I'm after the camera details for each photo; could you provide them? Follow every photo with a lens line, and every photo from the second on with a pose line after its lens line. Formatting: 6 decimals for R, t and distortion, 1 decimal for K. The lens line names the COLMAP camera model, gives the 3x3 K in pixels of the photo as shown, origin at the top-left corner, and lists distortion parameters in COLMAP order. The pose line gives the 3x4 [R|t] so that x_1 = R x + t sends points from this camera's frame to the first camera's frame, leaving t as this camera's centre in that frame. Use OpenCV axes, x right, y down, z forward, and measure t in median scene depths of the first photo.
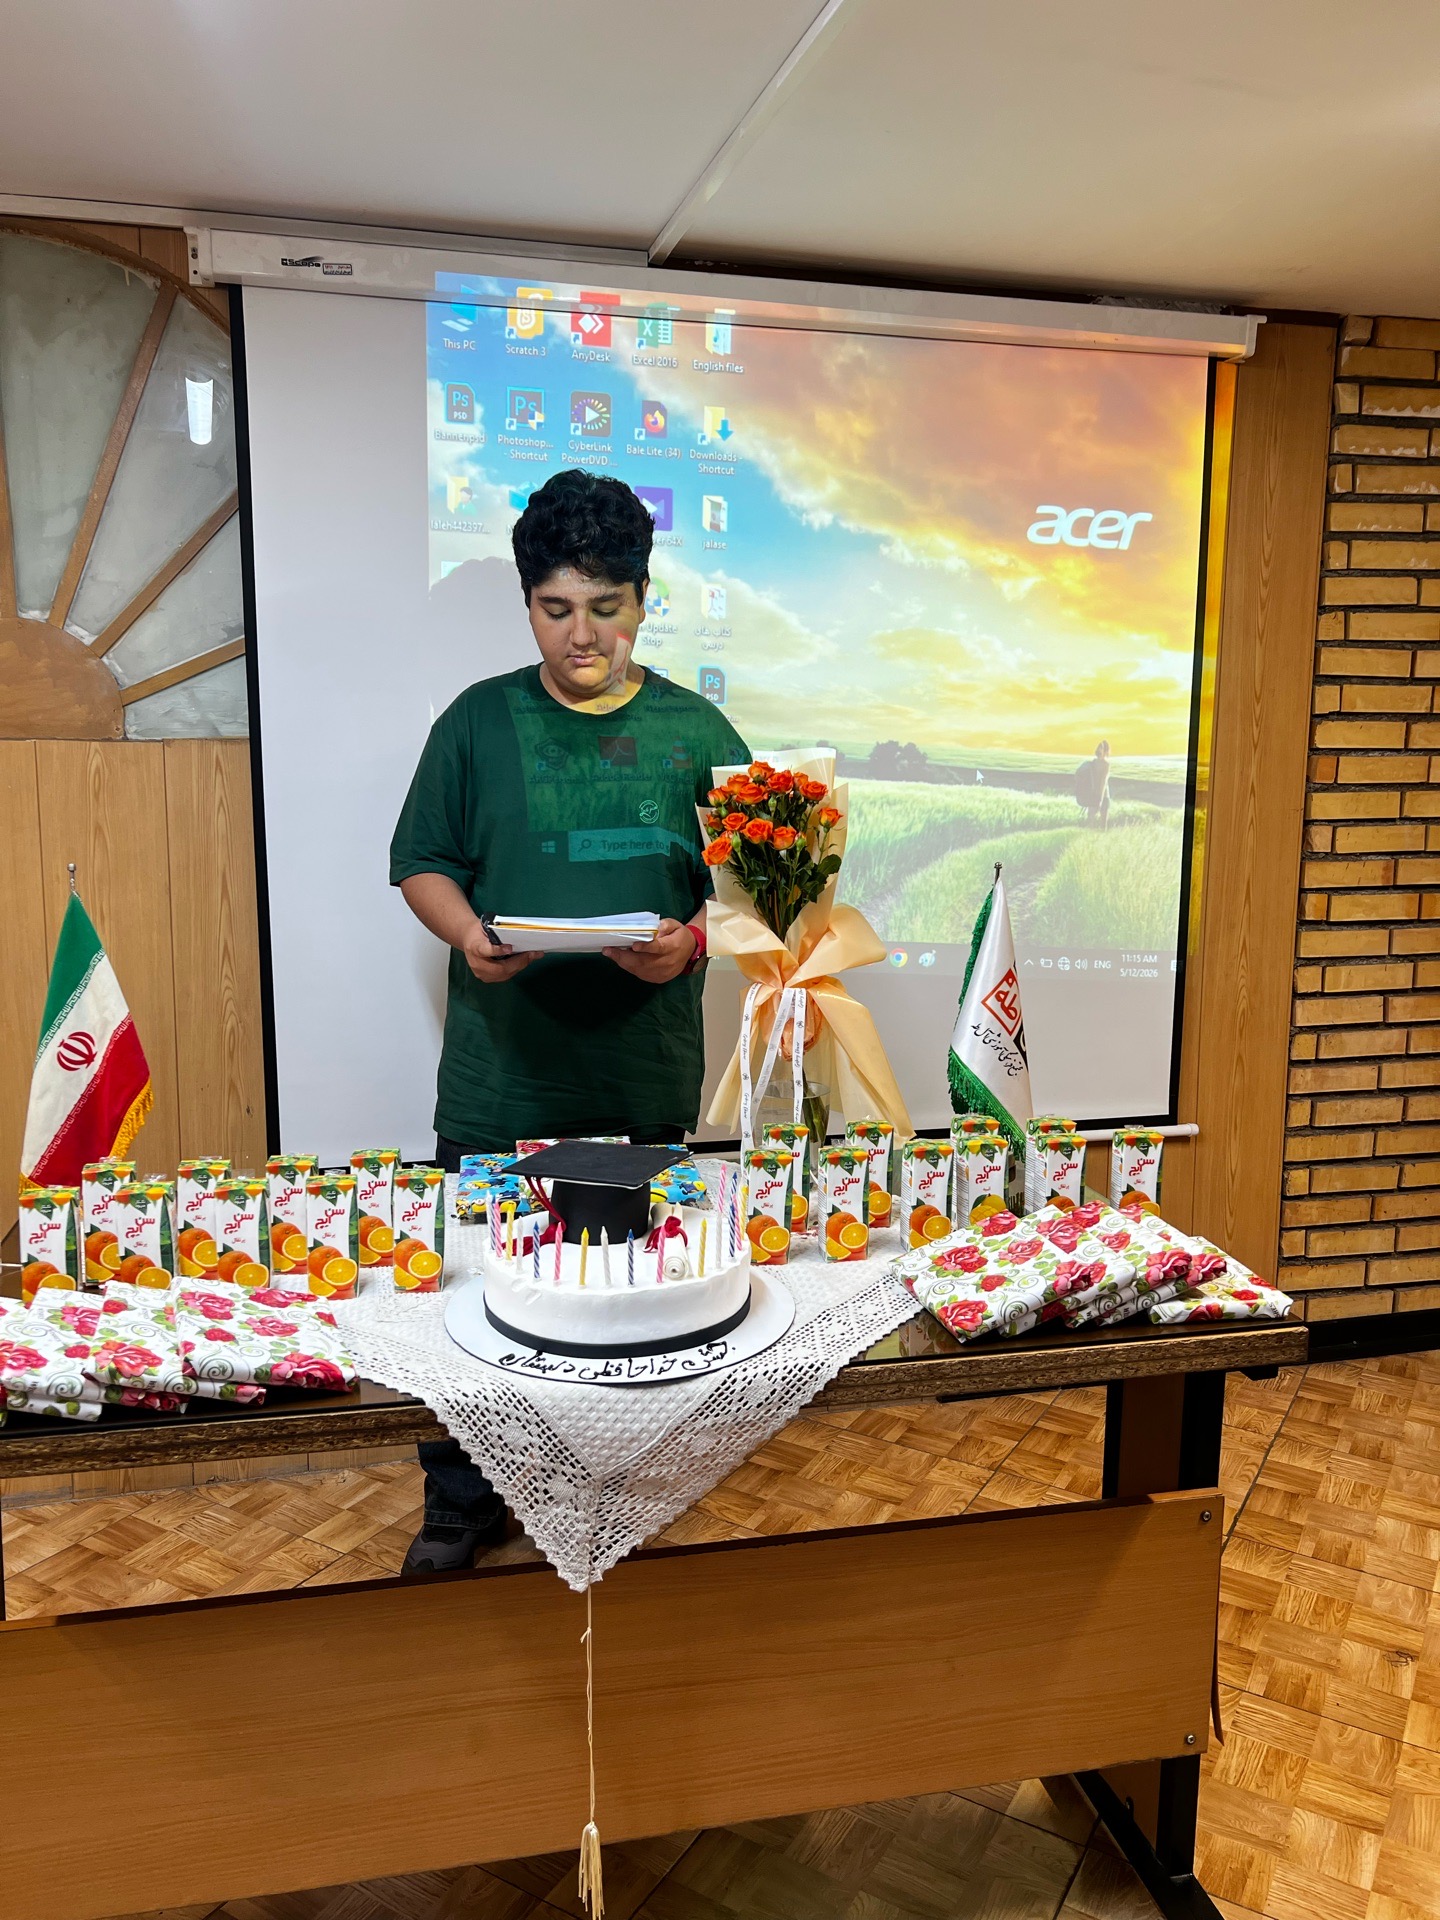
lens RADIAL K [[1440.5, 0, 713.5], [0, 1440.5, 964.7], [0, 0, 1]] dist [0.038463, -0.057797]
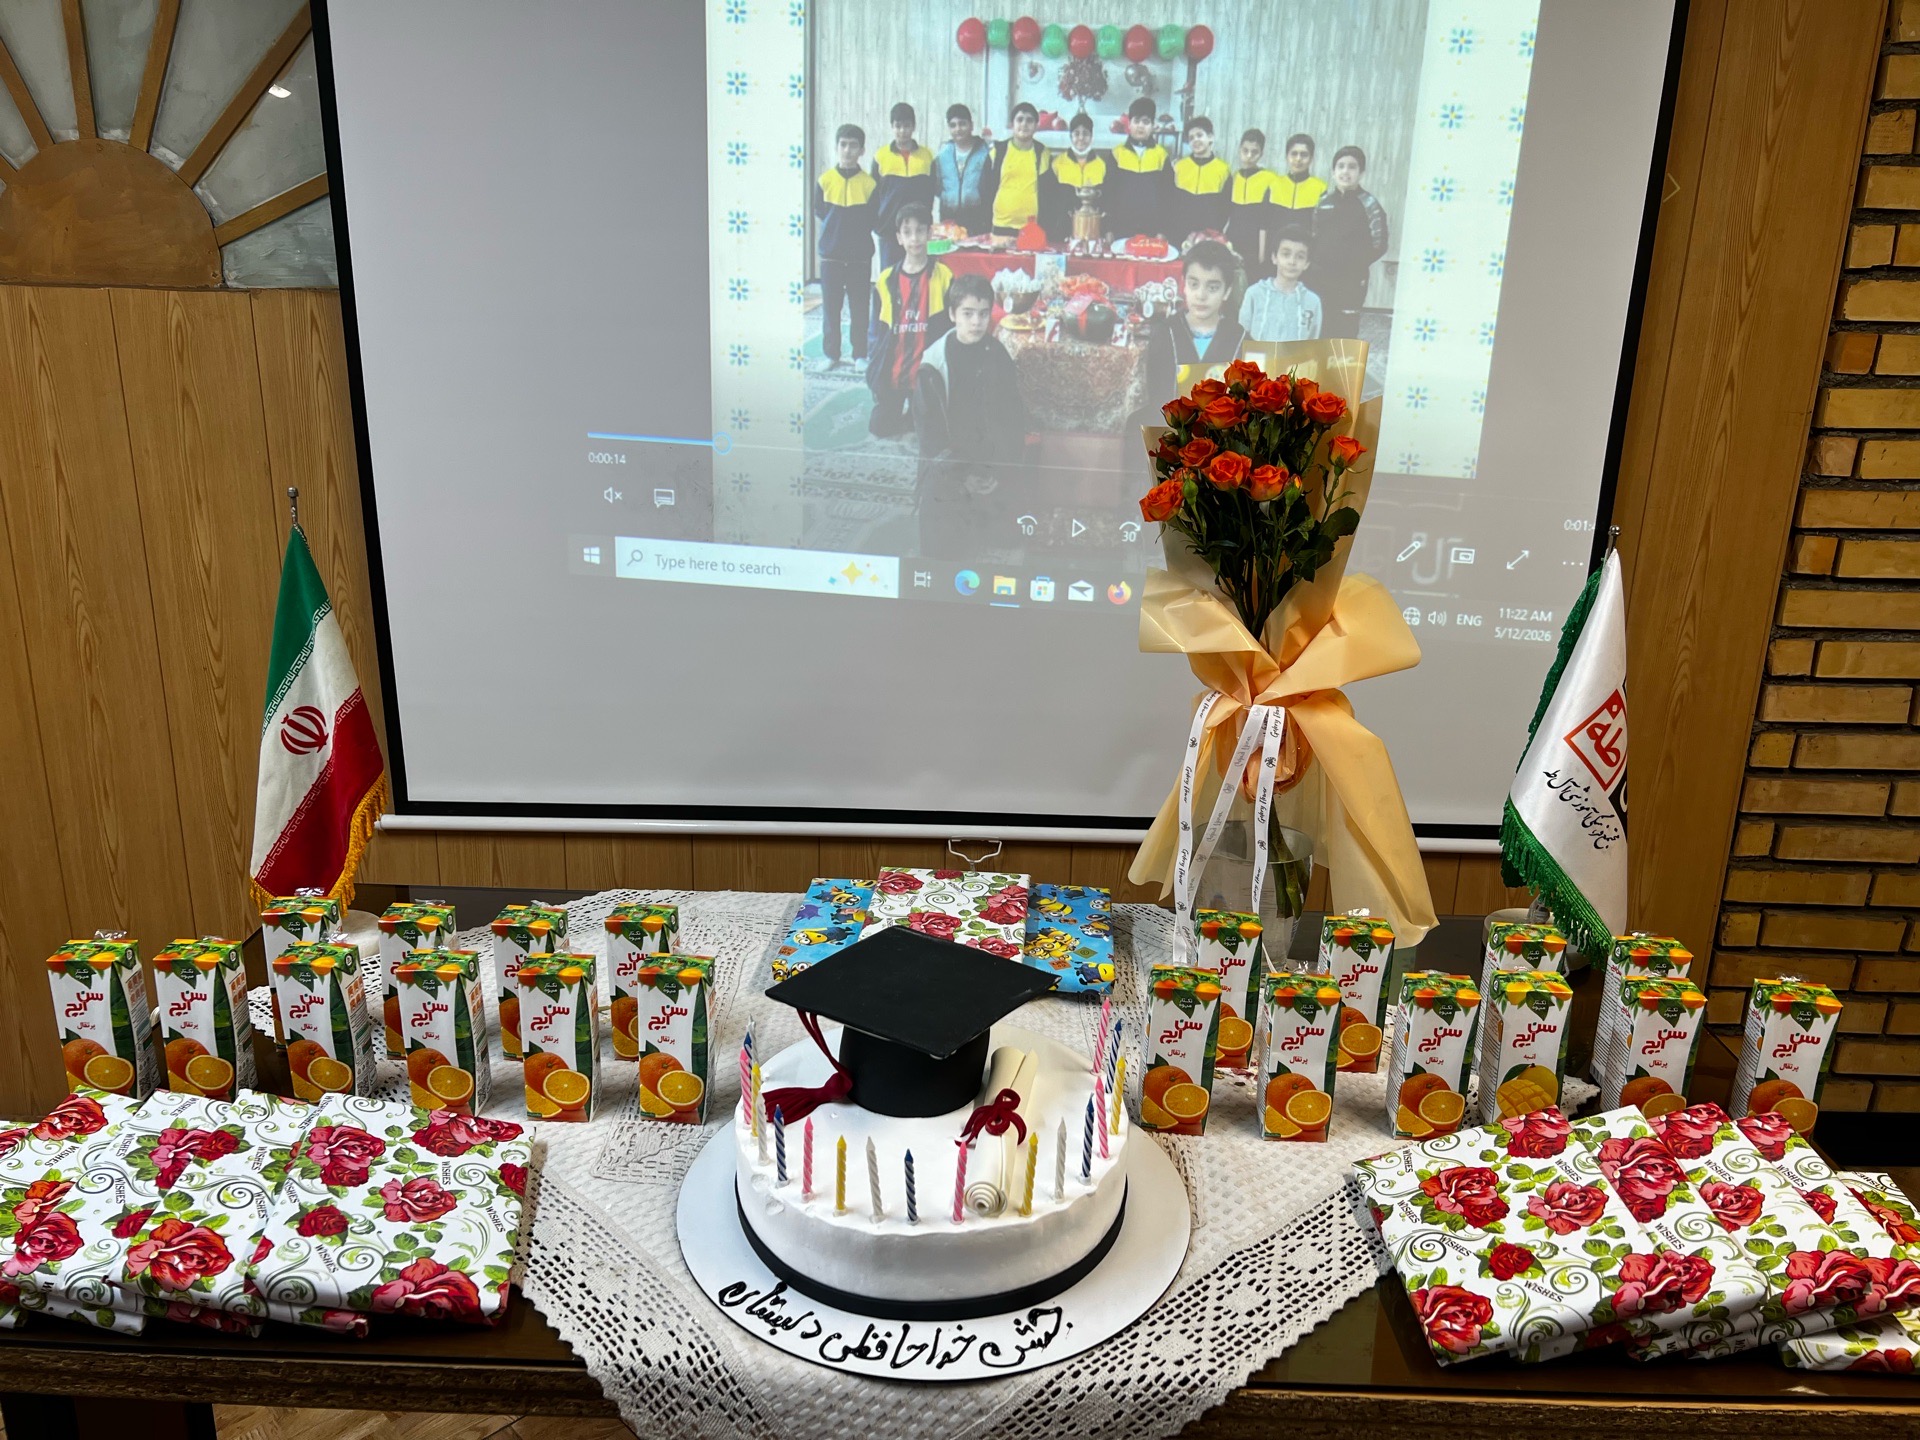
lens RADIAL K [[1476.5, 0, 949.0], [0, 1476.5, 725.1], [0, 0, 1]] dist [0.029215, -0.035013]
pose [[0.970955, 0.081411, -0.224985, 0.048241], [-0.046504, 0.986612, 0.156312, -0.054787], [0.234698, -0.141309, 0.961742, 0.208706]]
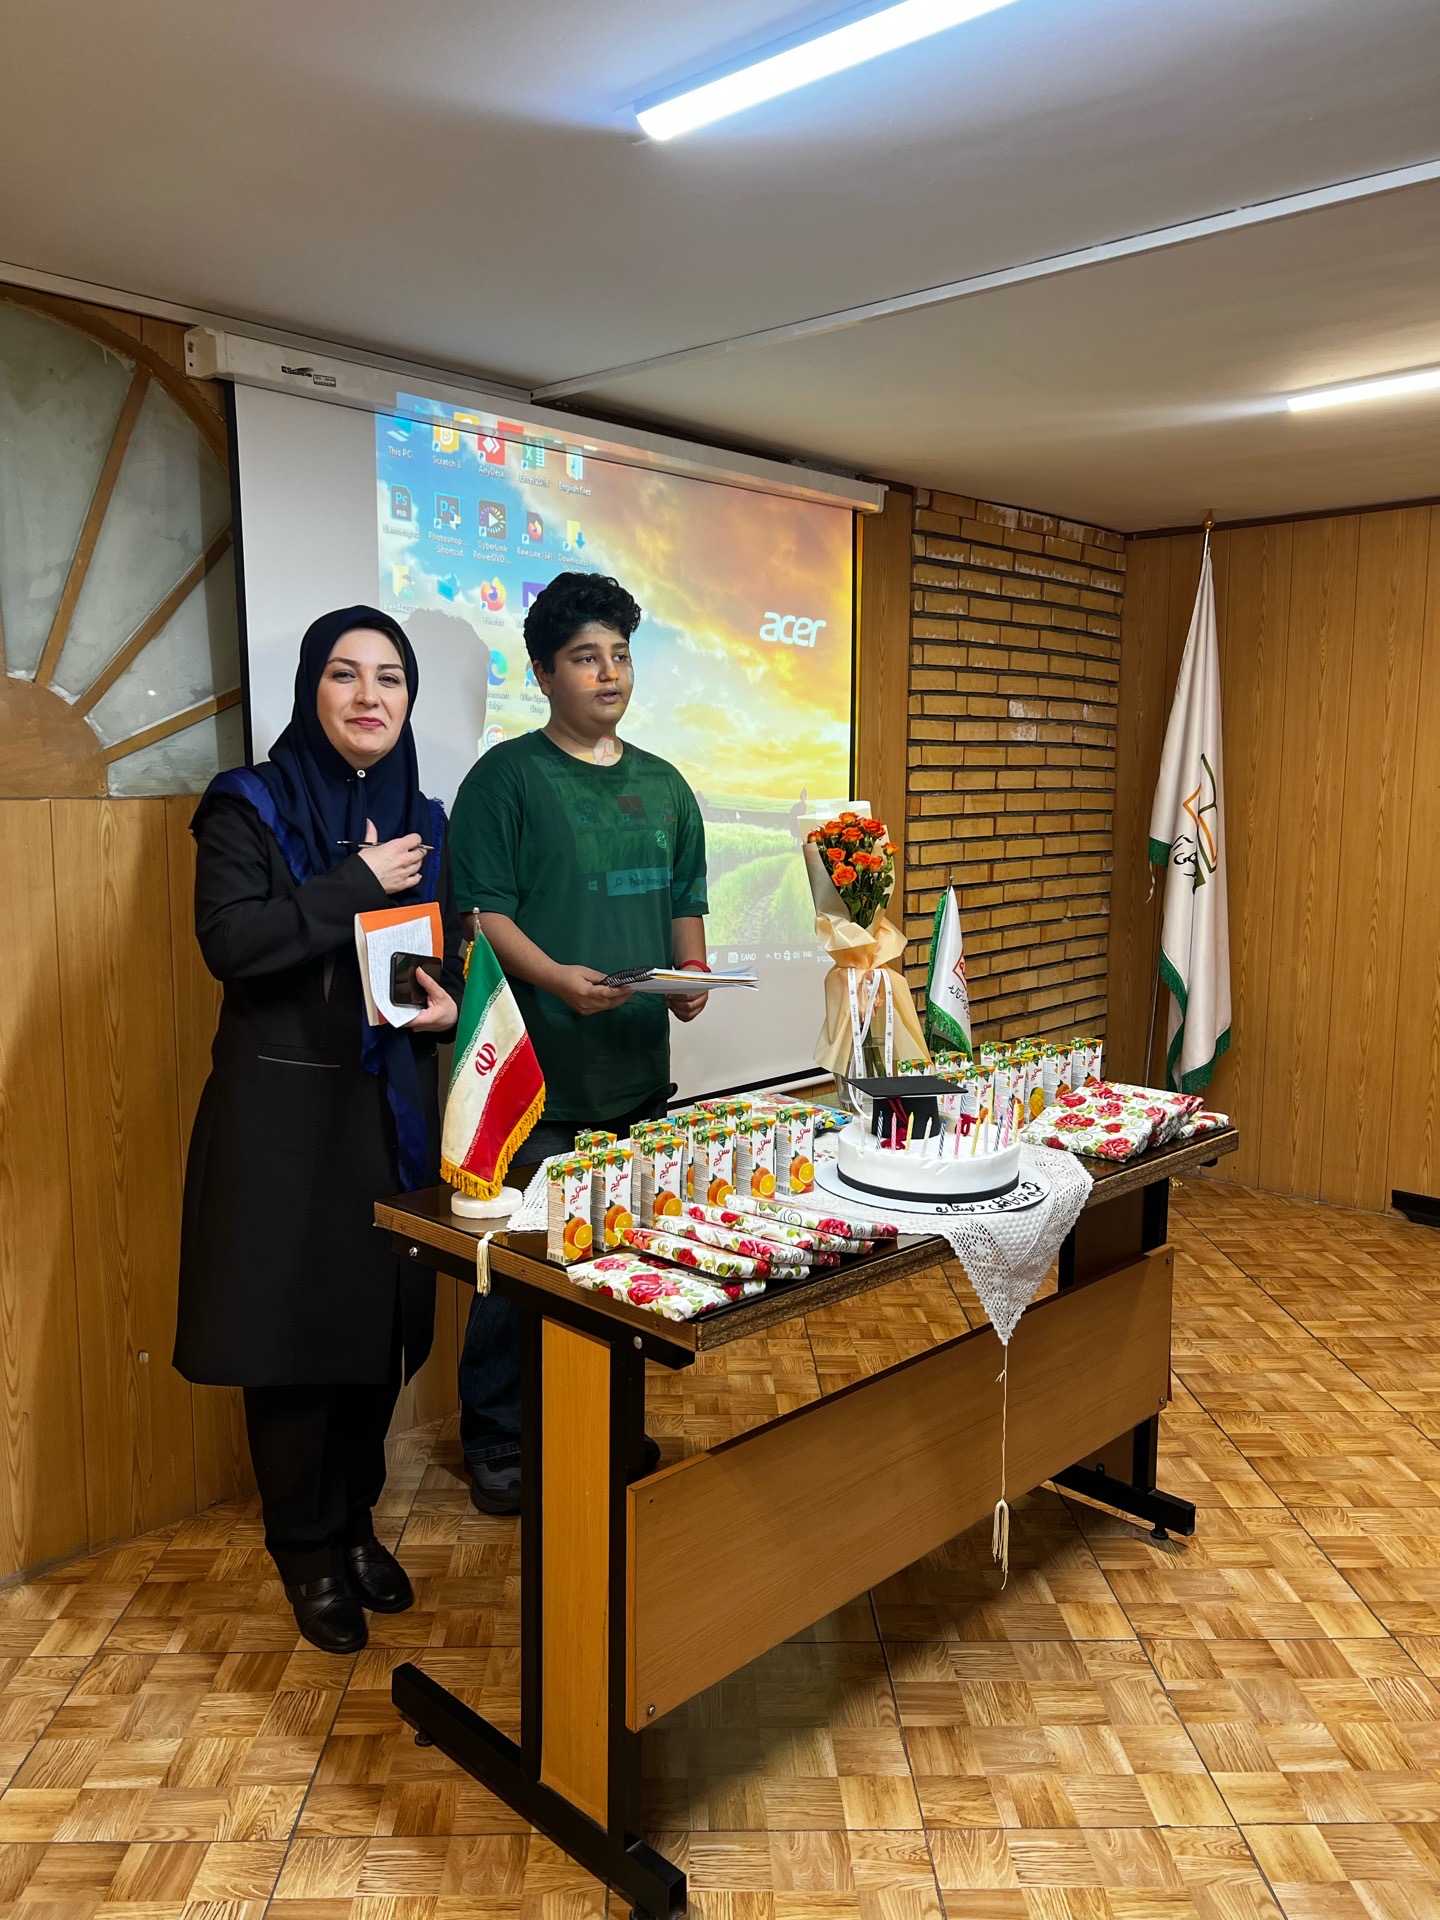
lens RADIAL K [[1417.5, 0, 703.8], [0, 1417.5, 968.6], [0, 0, 1]] dist [0.111040, -0.209658]
pose [[0.850055, -0.076104, 0.521166, -0.595988], [0.083337, 0.996475, 0.009583, -0.008758], [-0.520059, 0.035286, 0.853401, -0.087929]]
